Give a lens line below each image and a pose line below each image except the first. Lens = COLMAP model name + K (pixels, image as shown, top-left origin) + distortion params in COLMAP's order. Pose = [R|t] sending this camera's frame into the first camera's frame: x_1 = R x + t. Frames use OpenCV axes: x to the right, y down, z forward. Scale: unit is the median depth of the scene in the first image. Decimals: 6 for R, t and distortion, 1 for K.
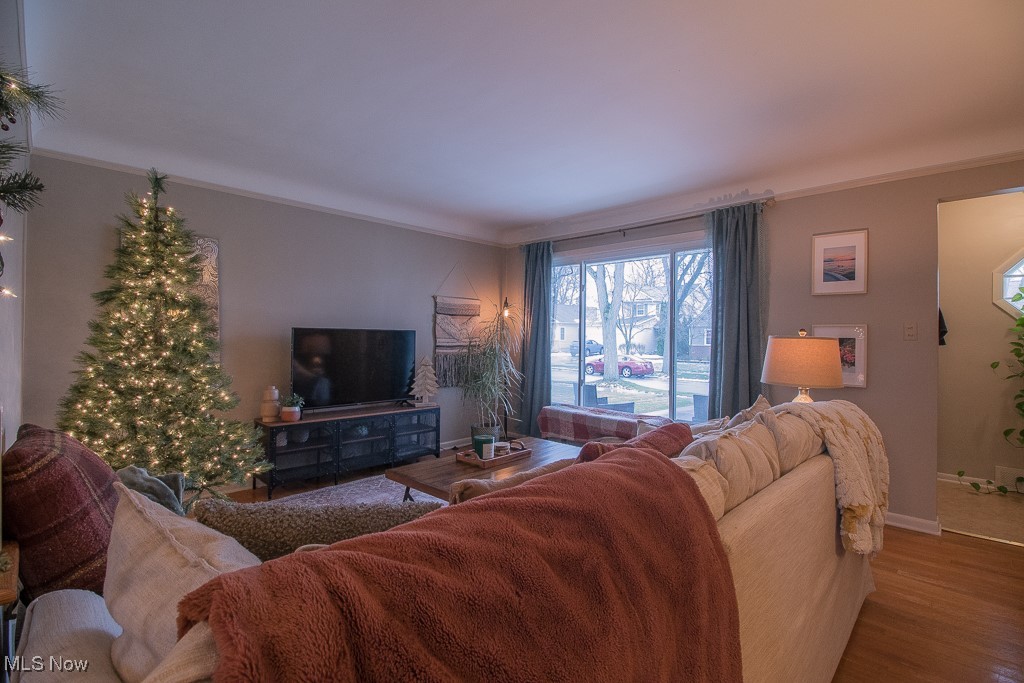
lens RADIAL K [[471.7, 0, 515.5], [0, 471.7, 334.5], [0, 0, 1]] dist [0.001878, -0.013012]
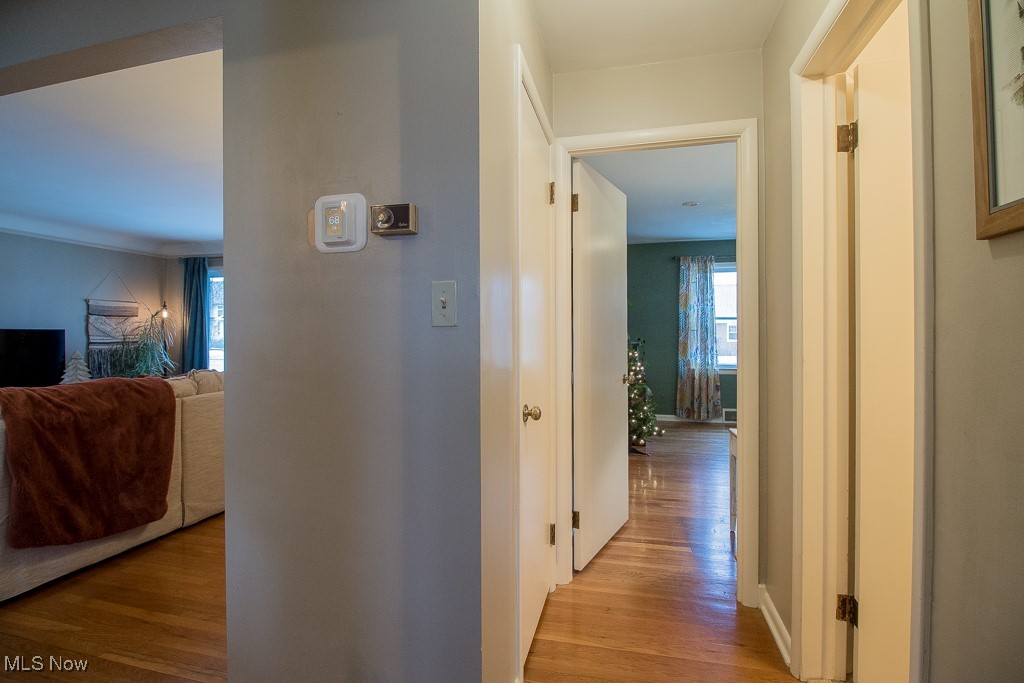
lens RADIAL K [[471.7, 0, 515.5], [0, 471.7, 334.5], [0, 0, 1]] dist [0.001878, -0.013012]
pose [[0.857158, -0.014297, 0.514855, 0.137282], [0.007088, 0.999847, 0.015965, -0.006705], [-0.515004, -0.010036, 0.857129, -0.523585]]
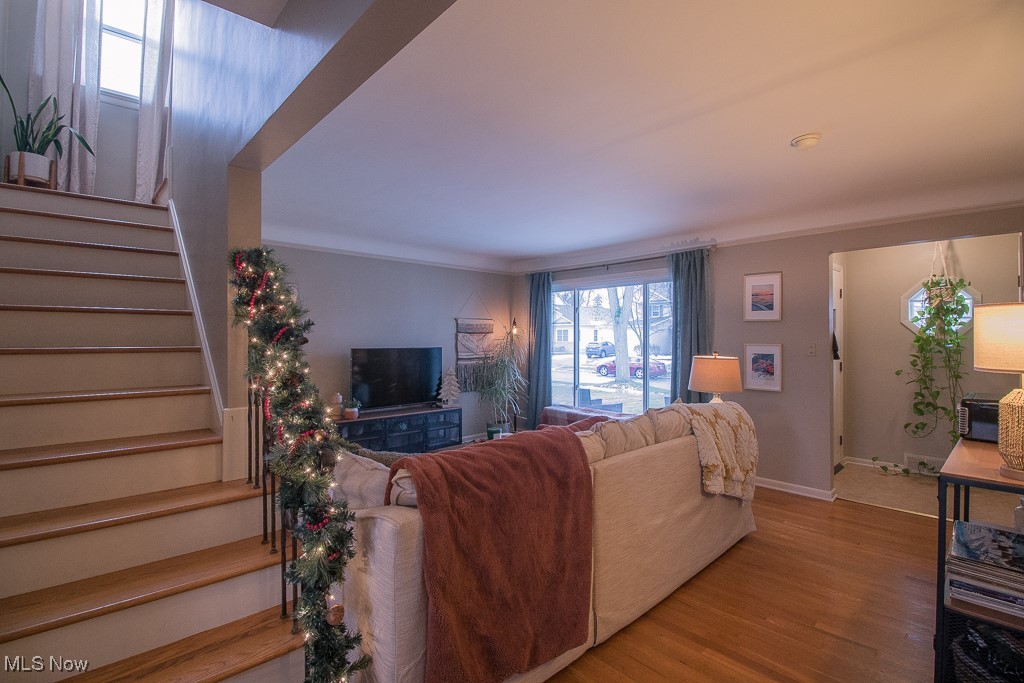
lens RADIAL K [[471.7, 0, 515.5], [0, 471.7, 334.5], [0, 0, 1]] dist [0.001878, -0.013012]
pose [[0.999215, -0.011247, -0.037998, 0.030683], [0.011178, 0.999935, -0.002021, -0.034861], [0.038019, 0.001595, 0.999276, -0.232488]]
